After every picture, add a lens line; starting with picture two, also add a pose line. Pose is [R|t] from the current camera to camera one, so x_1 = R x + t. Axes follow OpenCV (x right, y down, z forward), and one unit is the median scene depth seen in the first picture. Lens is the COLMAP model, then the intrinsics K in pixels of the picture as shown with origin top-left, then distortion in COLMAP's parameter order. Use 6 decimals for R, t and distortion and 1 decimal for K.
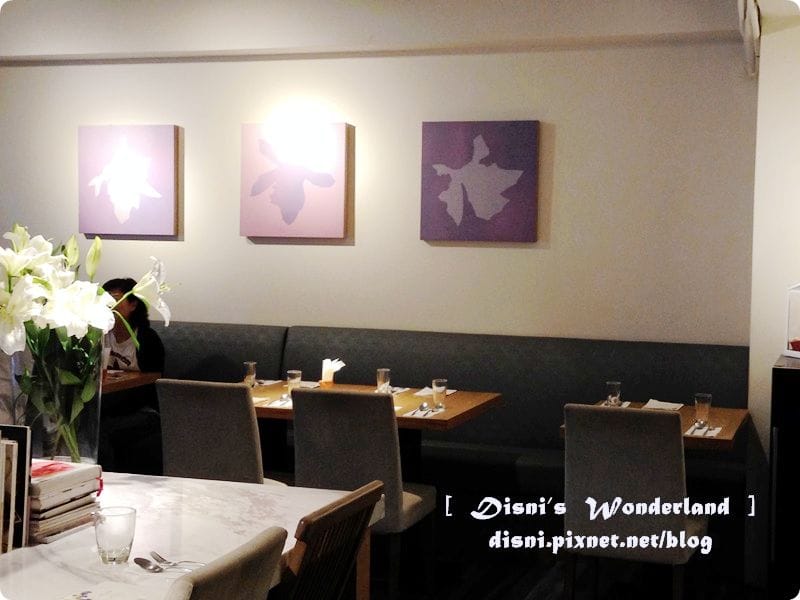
lens RADIAL K [[1282.7, 0, 402.1], [0, 1282.7, 297.4], [0, 0, 1]] dist [0.157437, 0.000000]
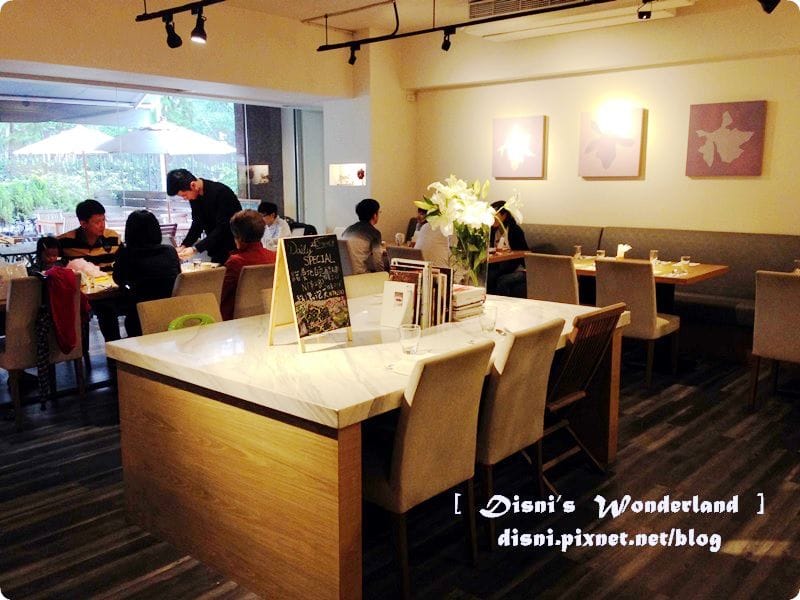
lens RADIAL K [[740.1, 0, 400.5], [0, 740.1, 301.0], [0, 0, 1]] dist [0.031203, 0.000000]
pose [[0.928125, 0.041468, -0.369953, 0.047042], [0.002515, 0.993055, 0.117620, 0.003389], [0.372261, -0.110096, 0.921575, -0.090270]]
